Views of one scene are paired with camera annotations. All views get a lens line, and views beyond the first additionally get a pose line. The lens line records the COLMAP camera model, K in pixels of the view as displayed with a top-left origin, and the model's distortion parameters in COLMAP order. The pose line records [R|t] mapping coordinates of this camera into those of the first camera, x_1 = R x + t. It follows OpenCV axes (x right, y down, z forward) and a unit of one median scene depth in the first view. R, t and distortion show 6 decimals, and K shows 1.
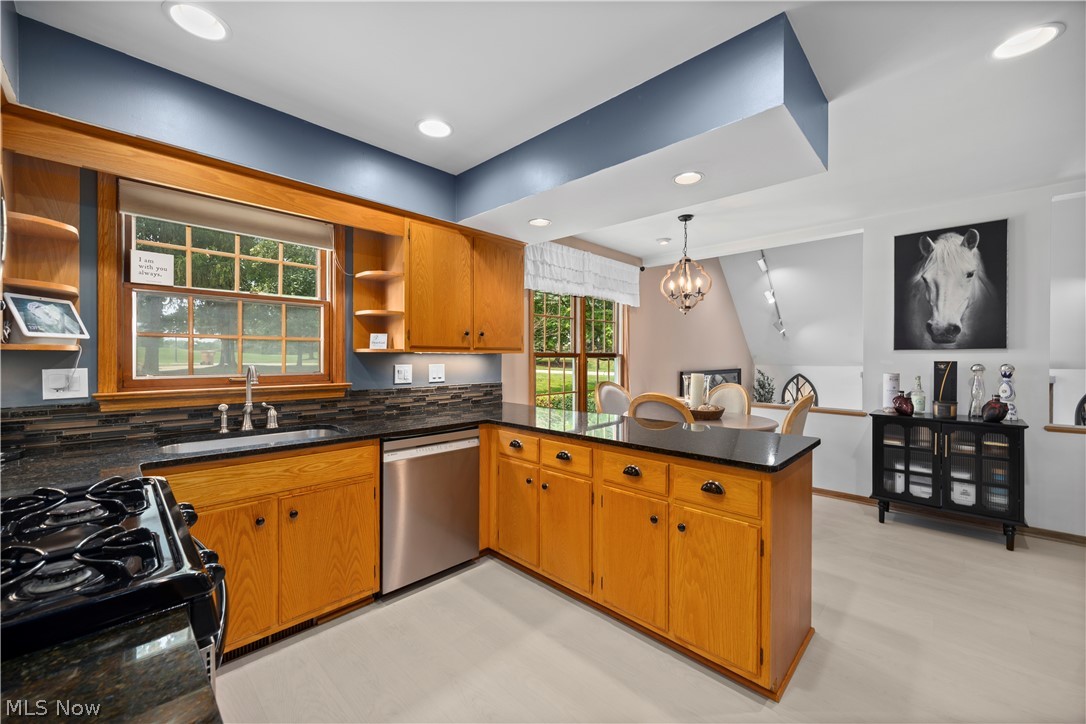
lens RADIAL K [[421.8, 0, 543.3], [0, 421.8, 360.4], [0, 0, 1]] dist [-0.002533, 0.000040]
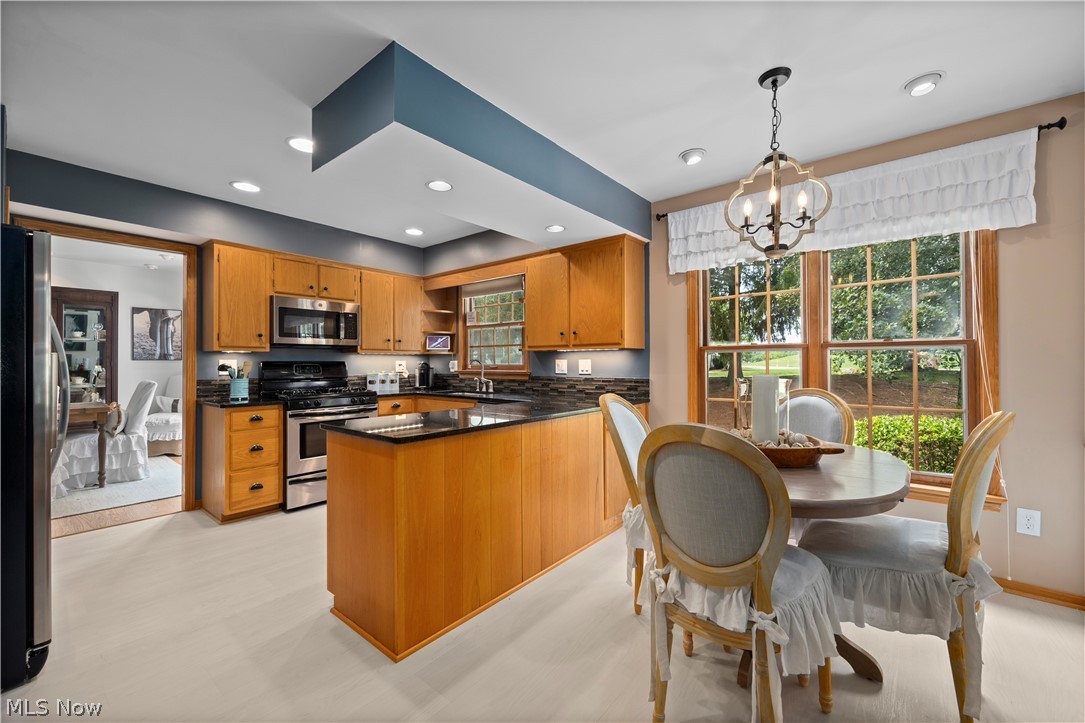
lens RADIAL K [[434.4, 0, 546.4], [0, 434.4, 362.3], [0, 0, 1]] dist [-0.001016, 0.000057]
pose [[0.084130, -0.005778, -0.996438, 1.192256], [-0.005560, 0.999965, -0.006268, 0.030730], [0.996439, 0.006067, 0.084095, 0.944169]]
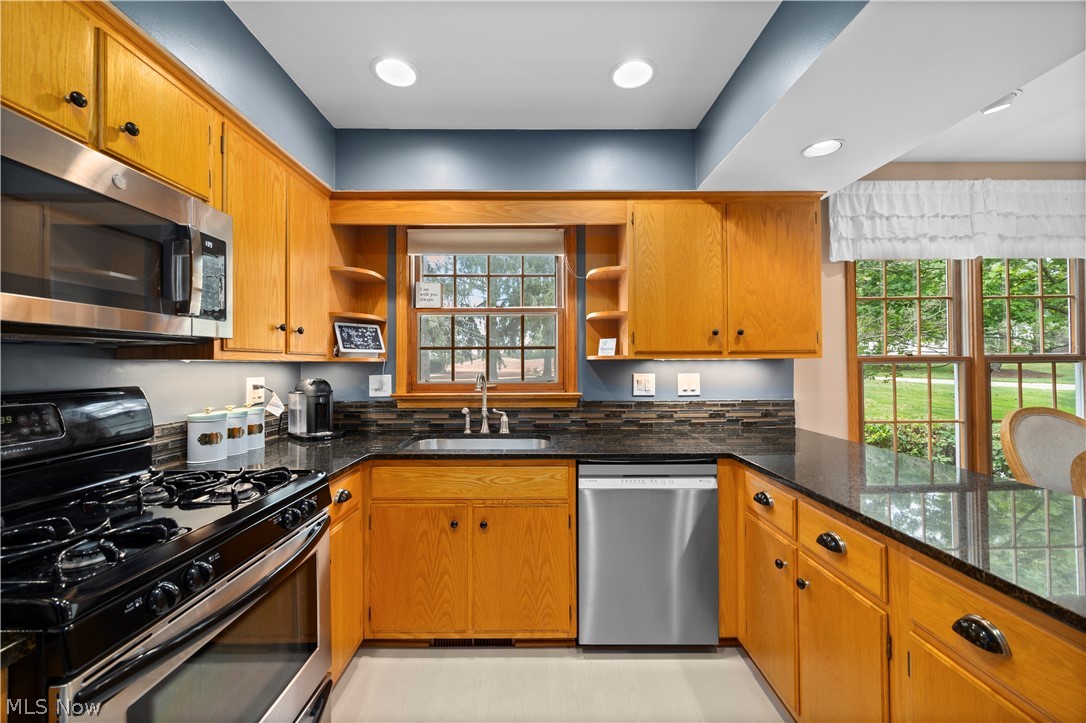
lens RADIAL K [[421.8, 0, 543.3], [0, 421.8, 359.9], [0, 0, 1]] dist [-0.002533, 0.000040]
pose [[0.699120, -0.014148, -0.714864, 0.154846], [0.000958, 0.999822, -0.018850, -0.002000], [0.715004, 0.012494, 0.699009, 0.289235]]
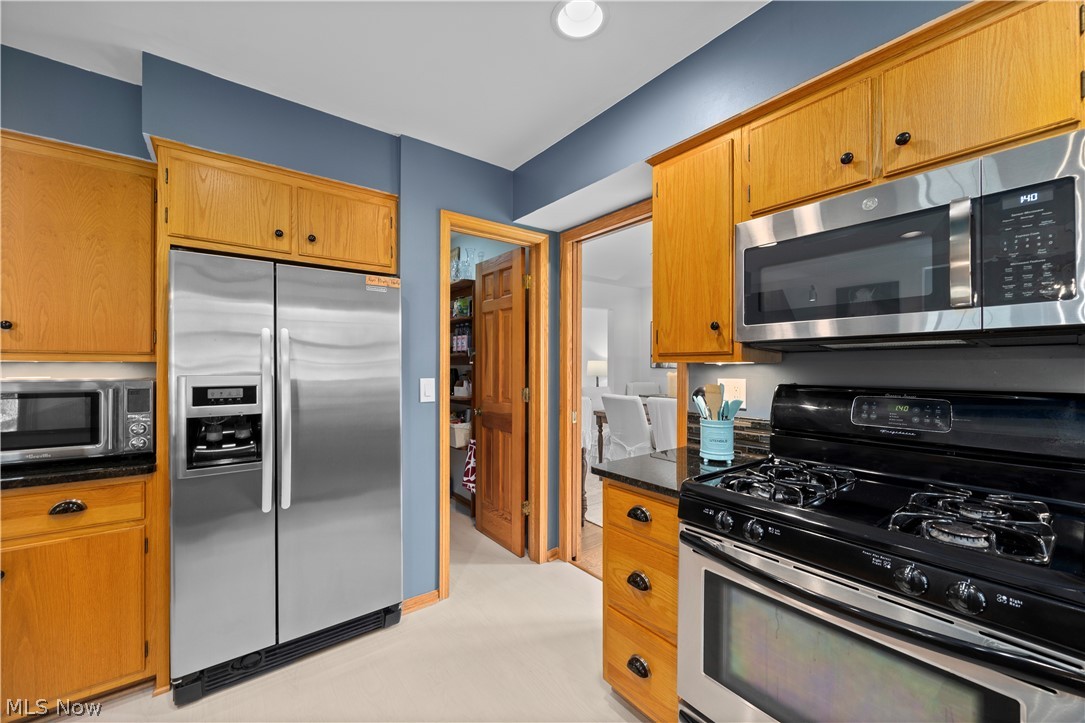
lens RADIAL K [[414.3, 0, 542.1], [0, 414.3, 364.7], [0, 0, 1]] dist [-0.001037, -0.000050]
pose [[-0.989431, -0.007077, 0.144835, -0.119005], [-0.006588, 0.999971, 0.003858, -0.005654], [-0.144858, 0.002863, -0.989448, 0.760835]]
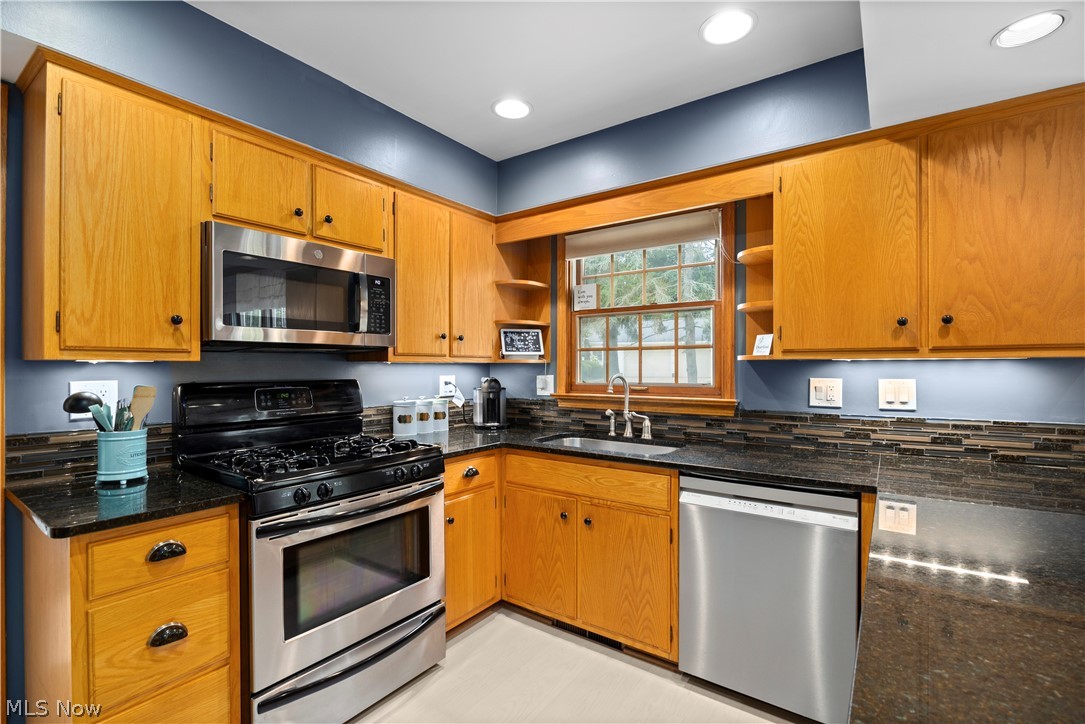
lens RADIAL K [[491.6, 0, 544.1], [0, 491.6, 368.0], [0, 0, 1]] dist [-0.014191, -0.000057]
pose [[0.149109, -0.001344, -0.988820, 0.401849], [-0.006921, 0.999973, -0.002403, -0.001013], [0.988796, 0.007202, 0.149096, 0.511794]]
